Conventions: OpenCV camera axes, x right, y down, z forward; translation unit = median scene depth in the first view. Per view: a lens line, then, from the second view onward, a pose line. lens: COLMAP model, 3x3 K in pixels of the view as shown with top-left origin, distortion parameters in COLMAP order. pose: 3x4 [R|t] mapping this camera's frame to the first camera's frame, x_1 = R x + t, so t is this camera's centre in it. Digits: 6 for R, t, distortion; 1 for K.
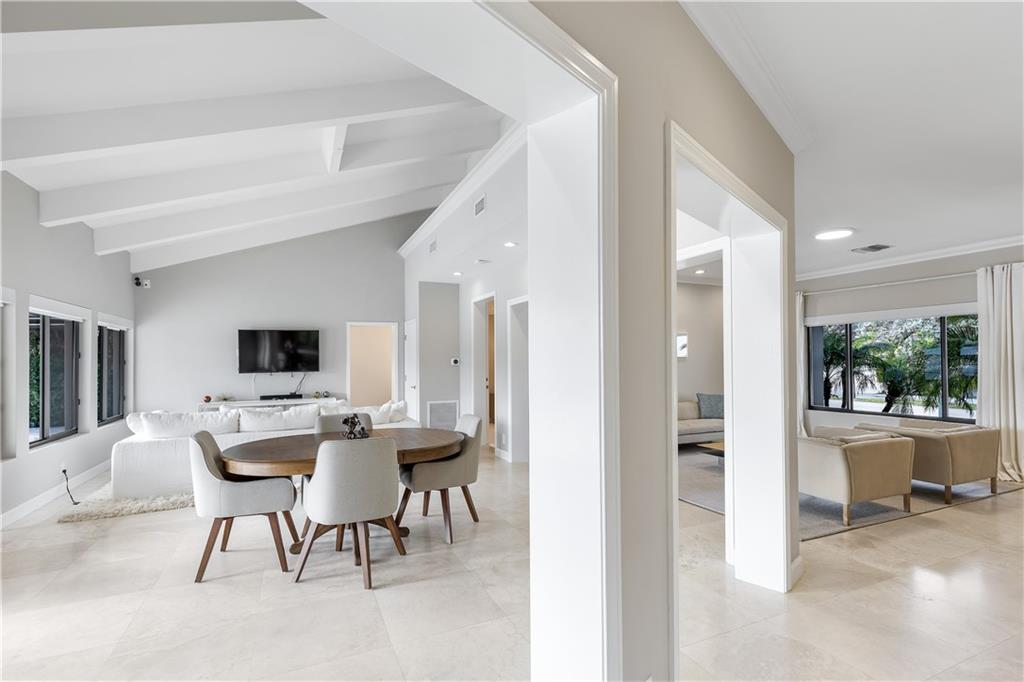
lens RADIAL K [[485.4, 0, 498.2], [0, 485.4, 354.7], [0, 0, 1]] dist [-0.002496, -0.000746]
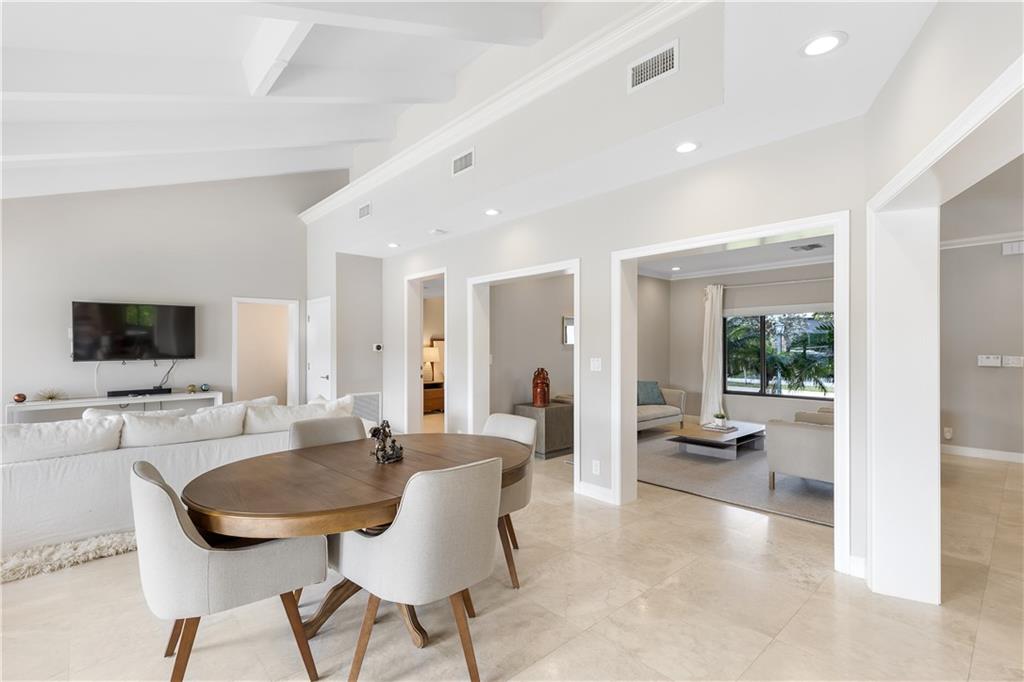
lens RADIAL K [[478.8, 0, 509.5], [0, 478.8, 347.5], [0, 0, 1]] dist [0.002198, 0.000699]
pose [[0.952678, 0.007195, 0.303897, -0.137193], [-0.010897, 0.999886, 0.010488, 0.002618], [-0.303786, -0.013303, 0.952647, 0.118842]]
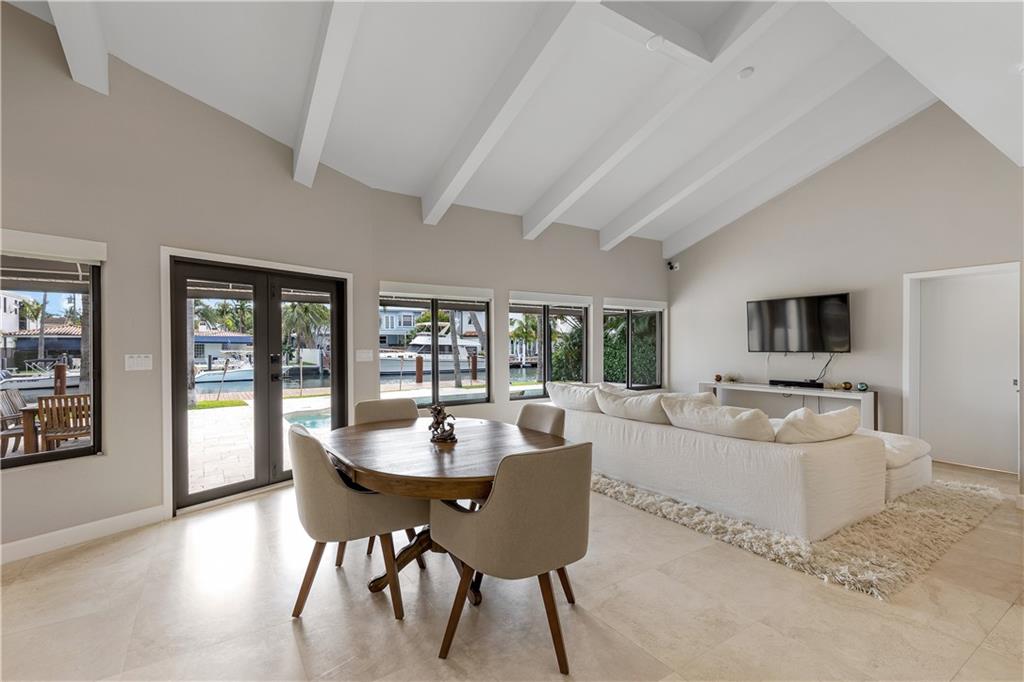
lens RADIAL K [[457.9, 0, 512.7], [0, 457.9, 343.8], [0, 0, 1]] dist [0.000489, -0.000189]
pose [[0.149957, 0.010214, -0.988640, 0.231330], [0.013824, 0.999827, 0.012427, 0.008185], [0.988596, -0.015531, 0.149790, 0.491304]]
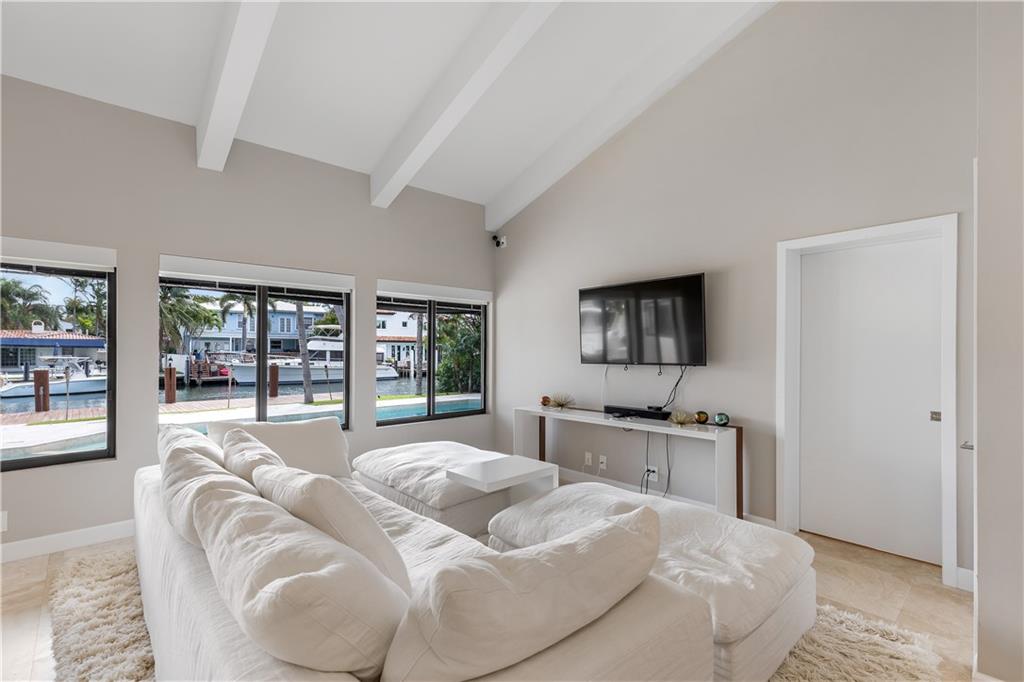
lens RADIAL K [[461.0, 0, 524.7], [0, 461.0, 345.9], [0, 0, 1]] dist [0.000209, -0.000079]
pose [[0.312115, 0.002578, -0.950041, -0.023645], [0.006371, 0.999968, 0.004807, 0.015124], [0.950023, -0.007553, 0.312089, 0.814998]]
